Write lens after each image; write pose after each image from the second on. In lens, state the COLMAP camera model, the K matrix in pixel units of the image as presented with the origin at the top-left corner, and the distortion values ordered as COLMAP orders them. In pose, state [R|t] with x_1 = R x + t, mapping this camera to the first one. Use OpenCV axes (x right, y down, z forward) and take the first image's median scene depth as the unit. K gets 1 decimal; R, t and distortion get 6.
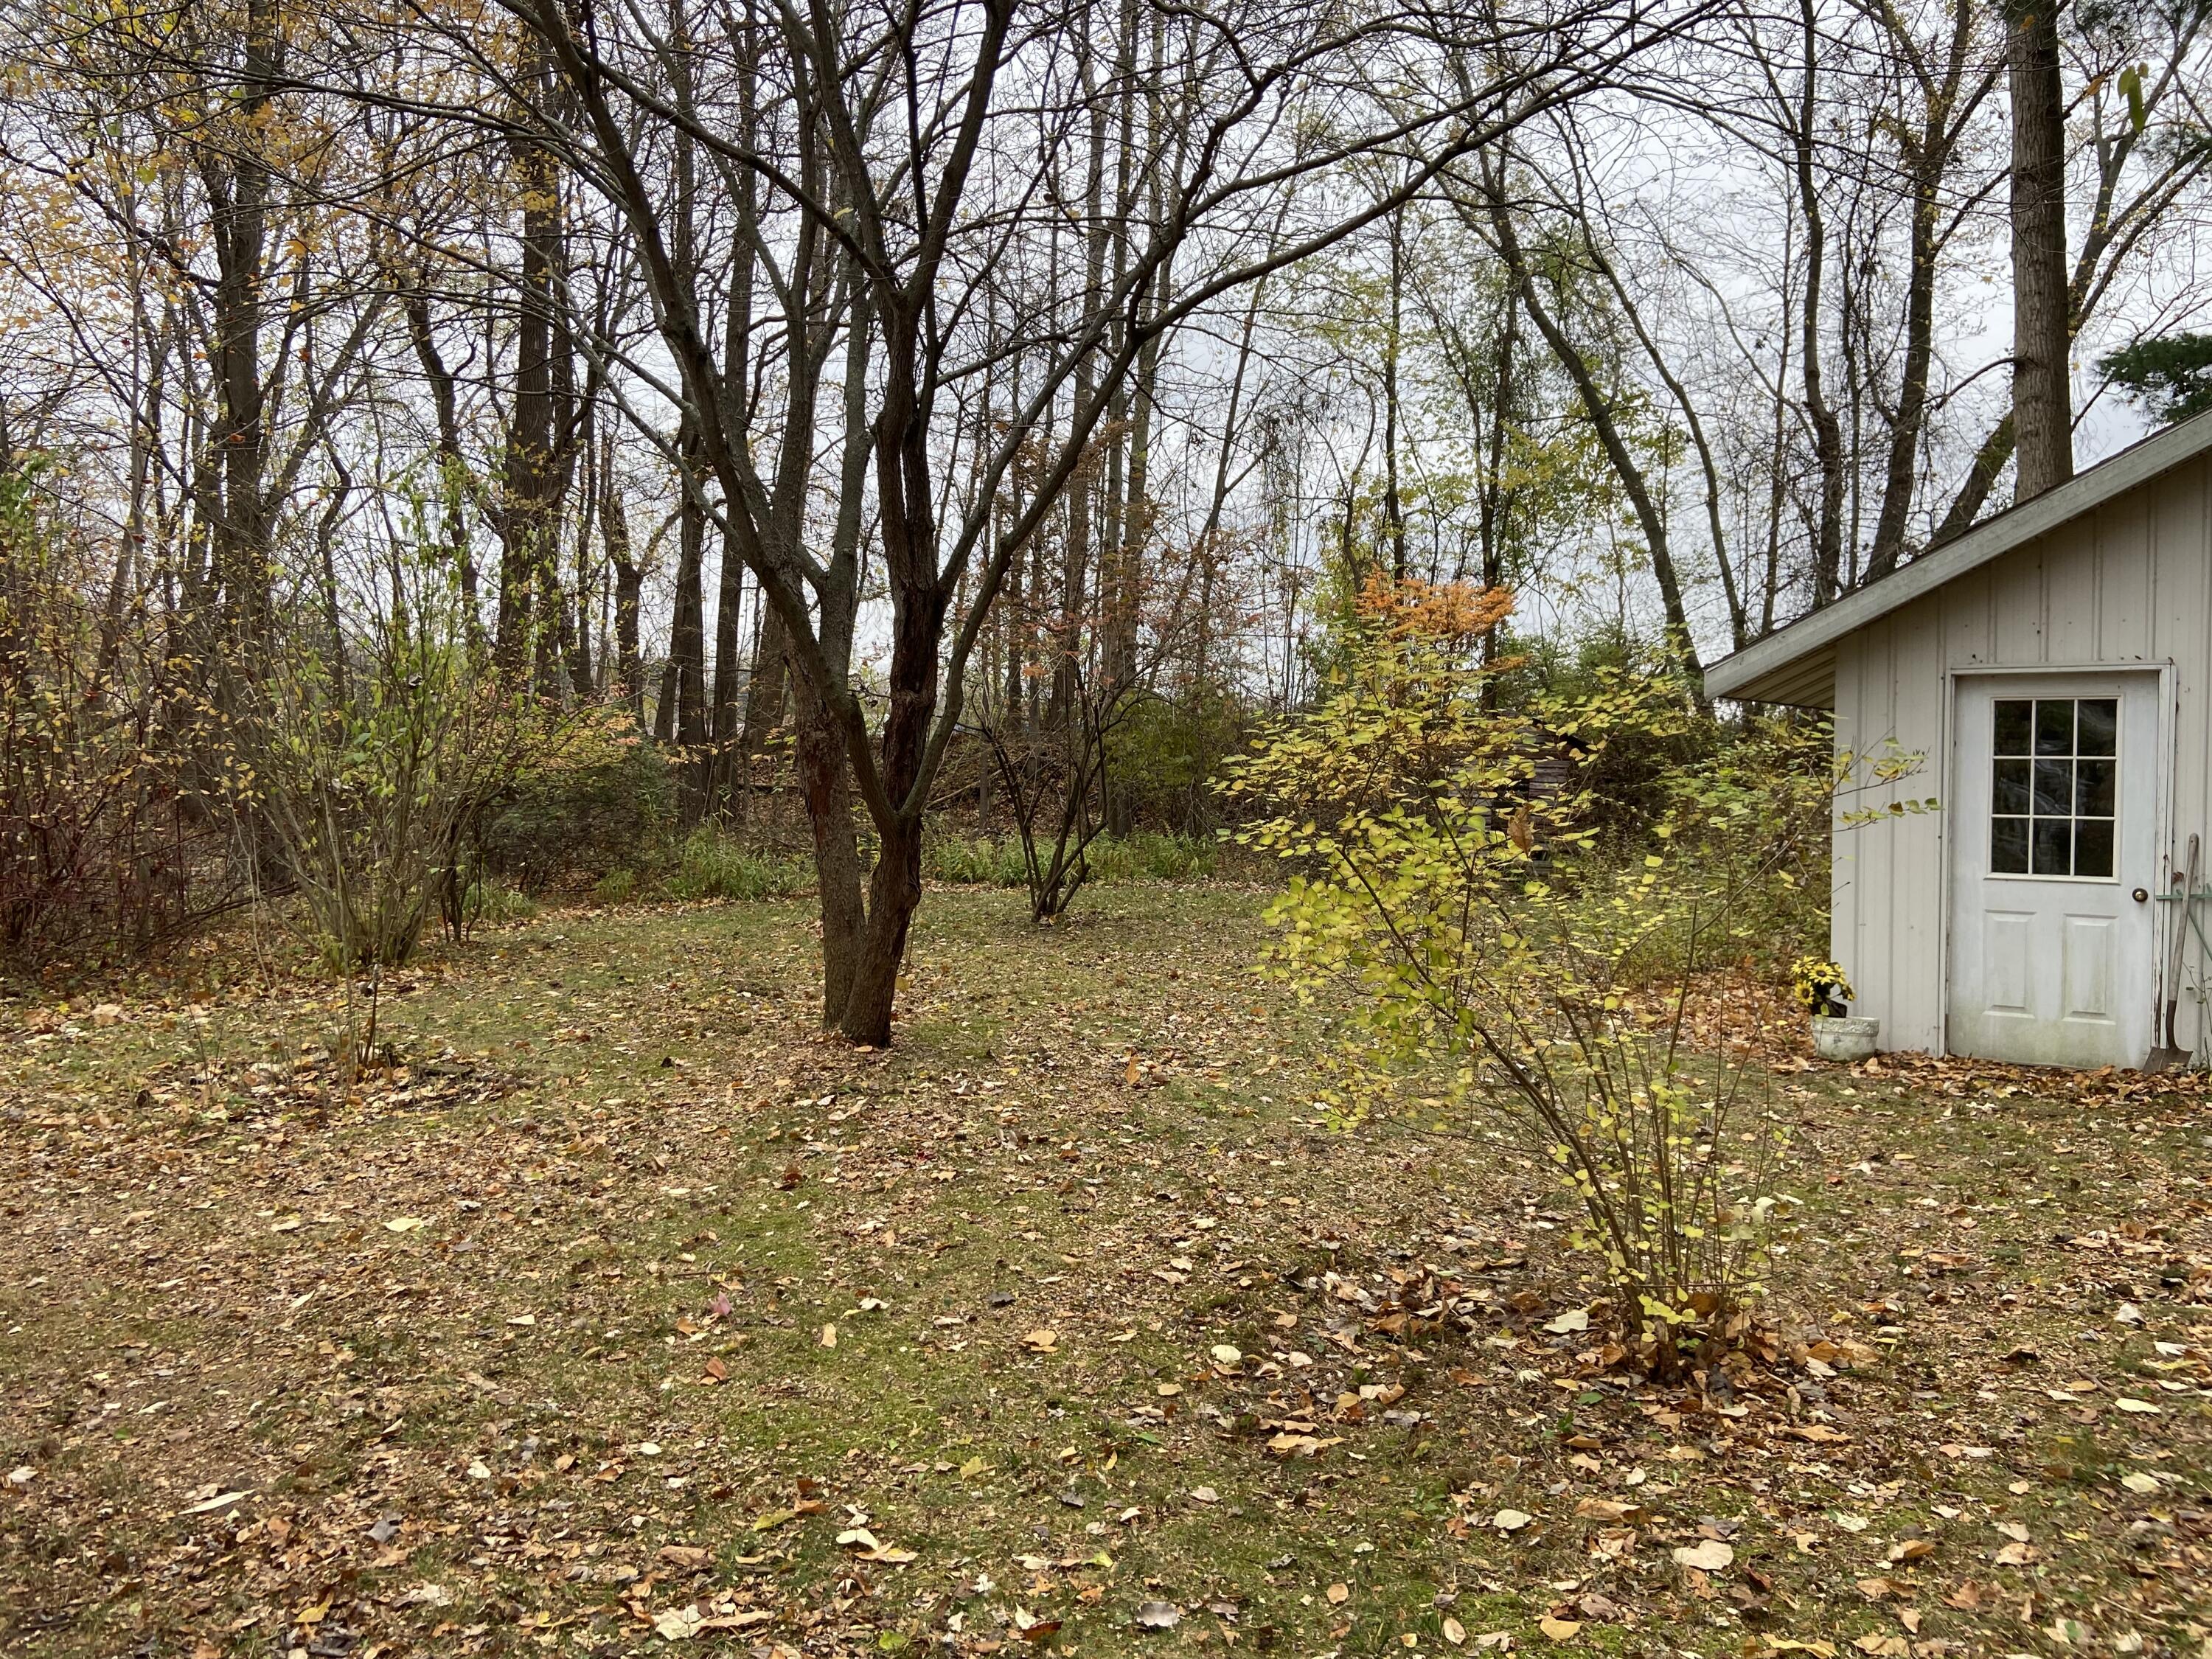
lens RADIAL K [[1747.2, 0, 1106.0], [0, 1747.2, 829.5], [0, 0, 1]] dist [0.150536, -0.216880]
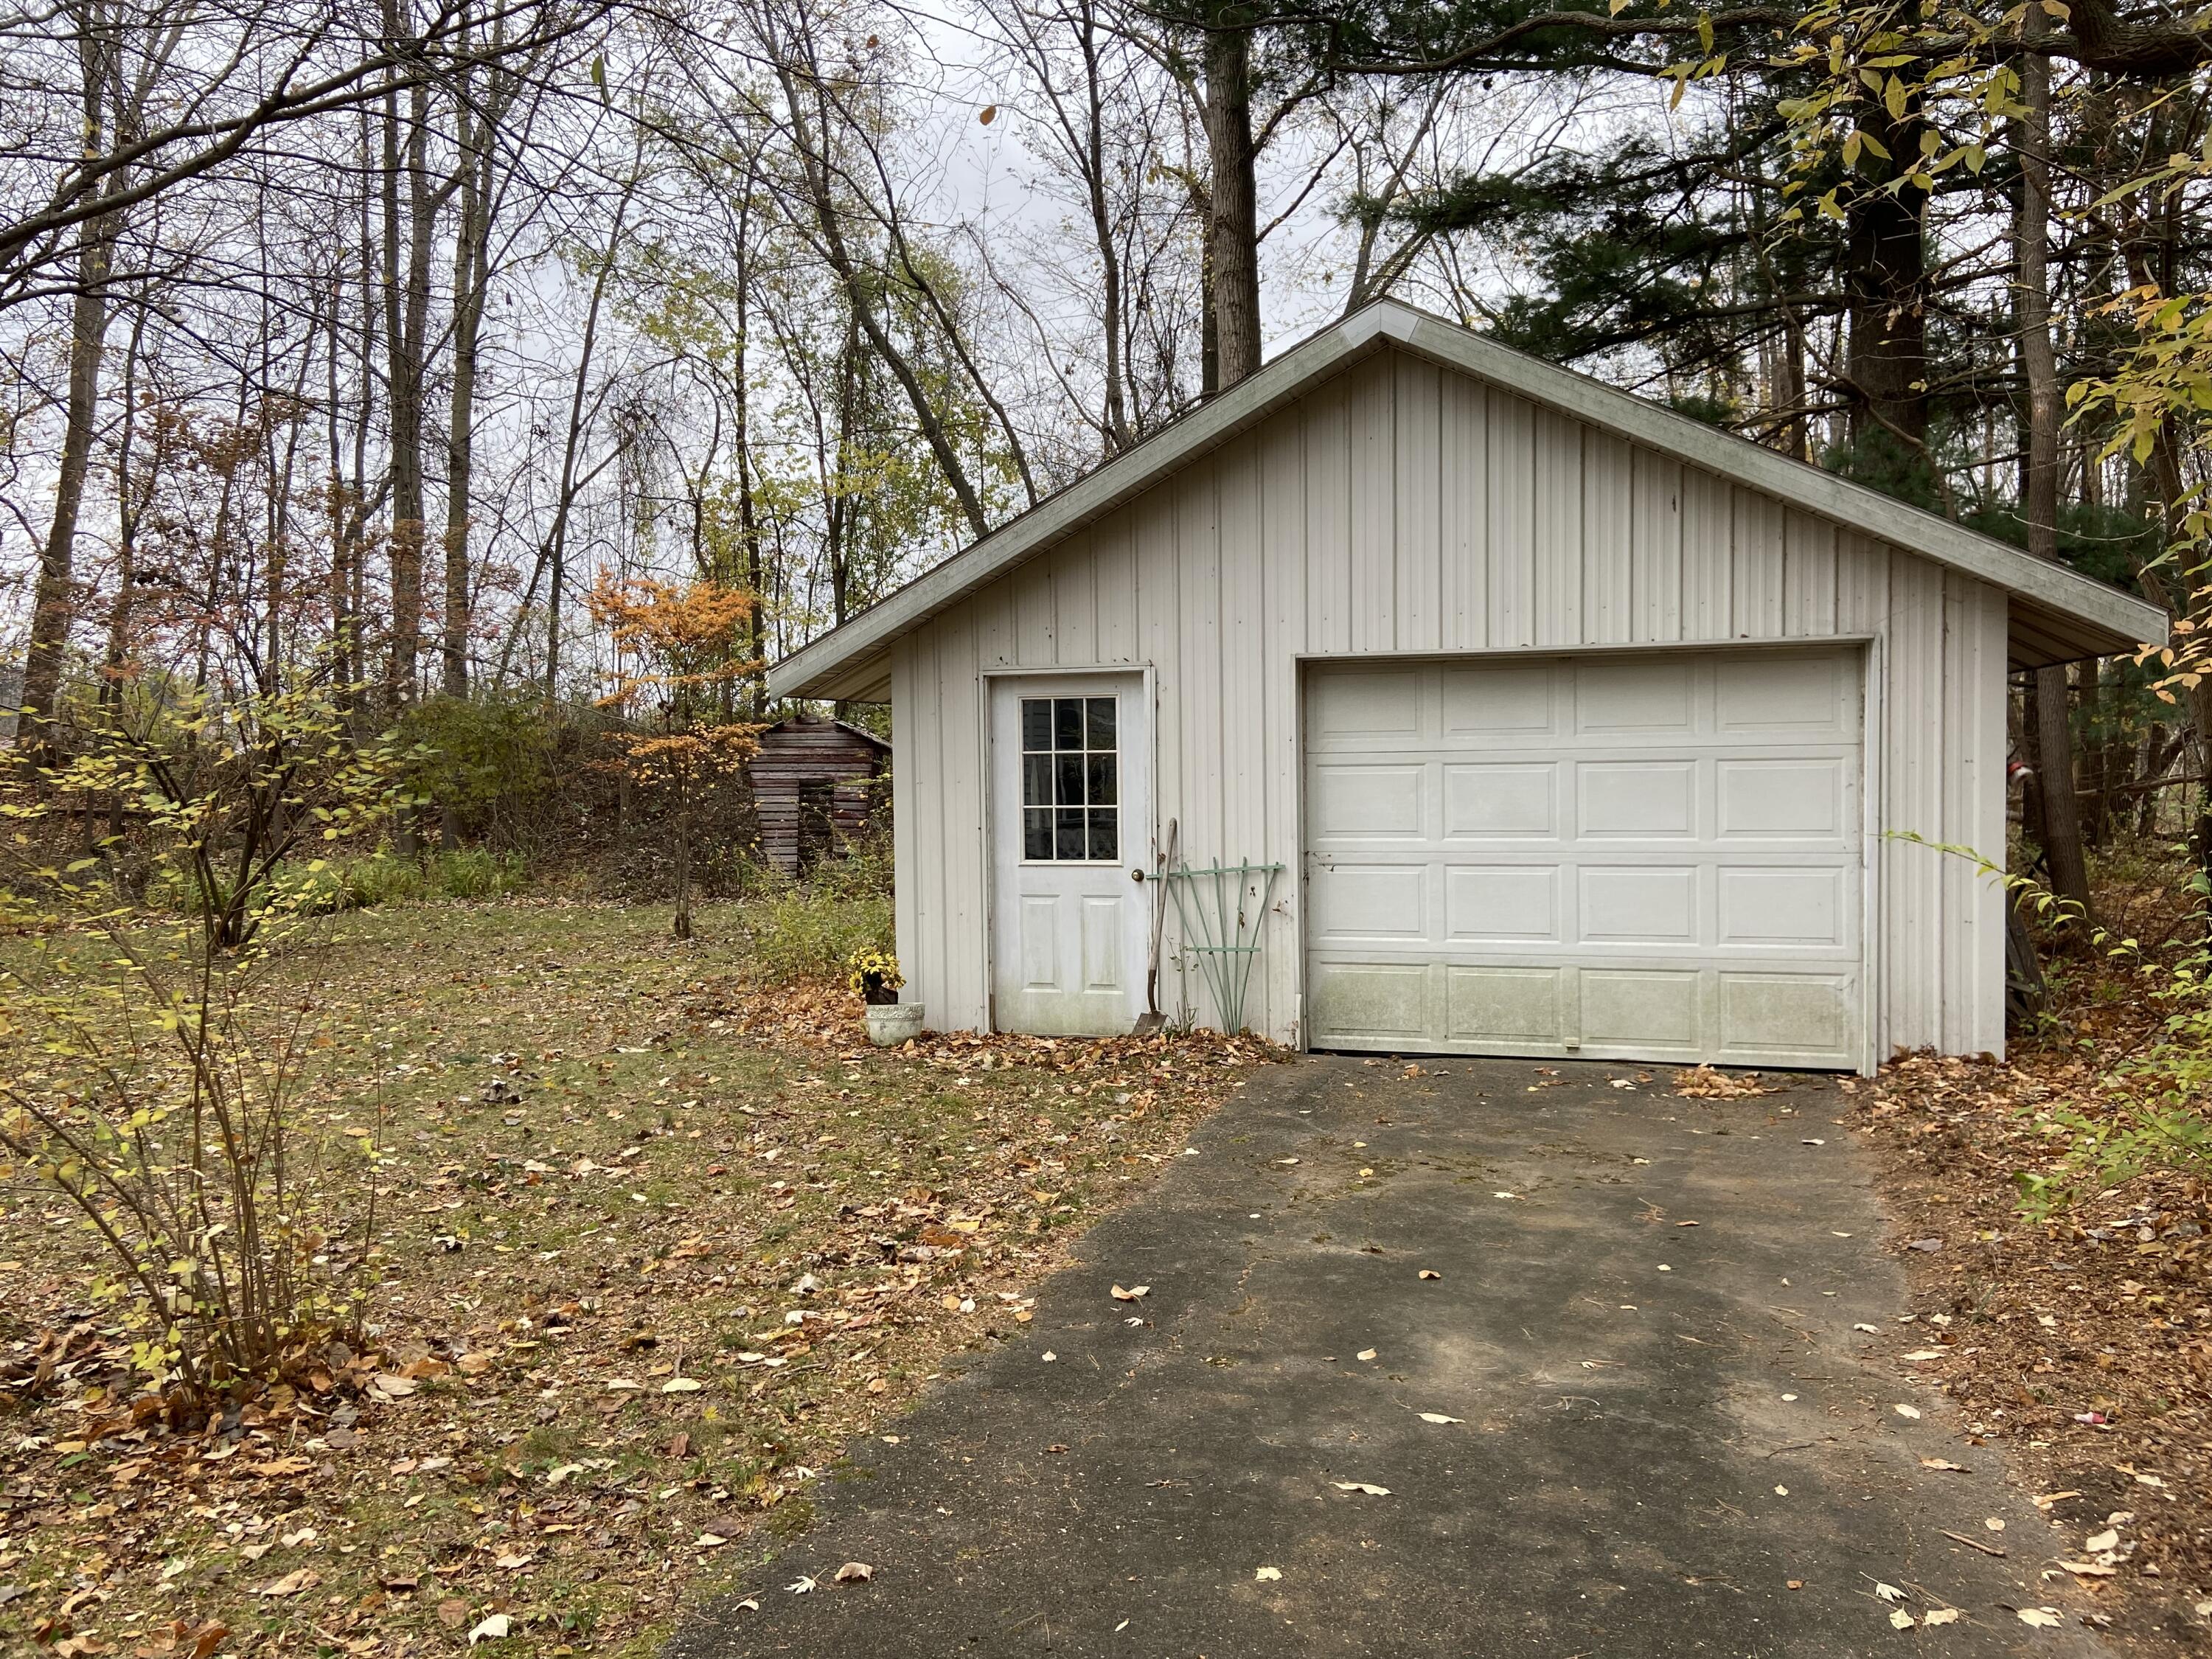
lens RADIAL K [[1747.2, 0, 1106.0], [0, 1747.2, 829.5], [0, 0, 1]] dist [0.150536, -0.216880]
pose [[0.949276, -0.032226, 0.312788, 0.215272], [0.033489, 0.999438, 0.001333, 0.006092], [-0.312656, 0.009210, 0.949822, -0.014984]]
